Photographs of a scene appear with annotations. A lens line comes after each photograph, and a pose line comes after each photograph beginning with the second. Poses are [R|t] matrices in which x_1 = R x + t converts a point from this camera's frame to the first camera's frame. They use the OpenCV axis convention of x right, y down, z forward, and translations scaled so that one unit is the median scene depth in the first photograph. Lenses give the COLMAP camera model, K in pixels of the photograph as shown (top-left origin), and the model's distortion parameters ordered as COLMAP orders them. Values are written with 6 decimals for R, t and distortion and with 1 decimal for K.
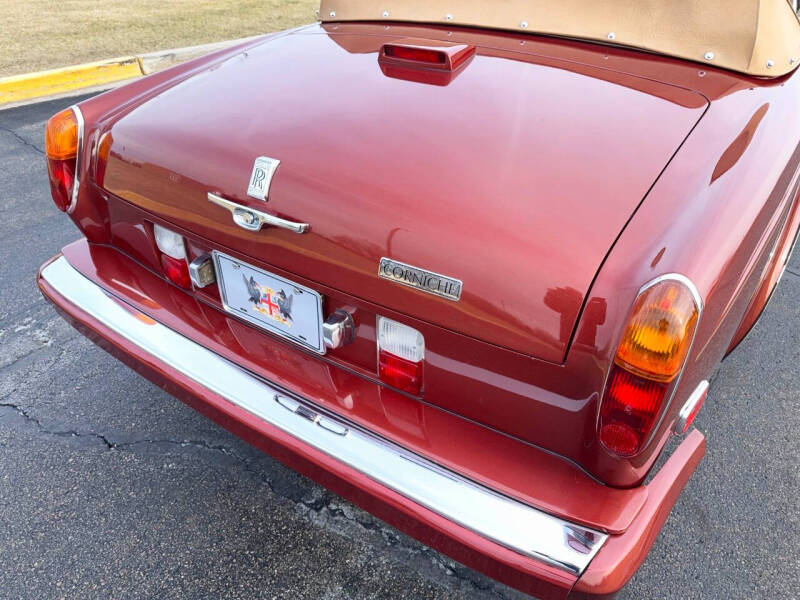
lens RADIAL K [[598.4, 0, 394.1], [0, 598.4, 297.7], [0, 0, 1]] dist [0.037307, -0.045168]
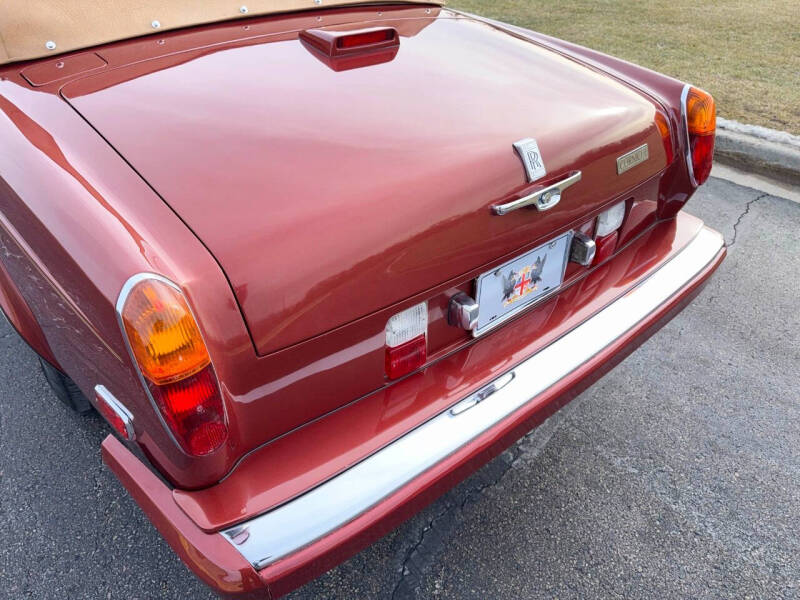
lens RADIAL K [[598.4, 0, 407.2], [0, 598.4, 297.8], [0, 0, 1]] dist [0.037307, -0.045168]
pose [[0.224984, -0.543884, 0.808438, -0.975951], [0.518645, 0.769248, 0.373182, -0.407341], [-0.824857, 0.335333, 0.455151, 0.629536]]
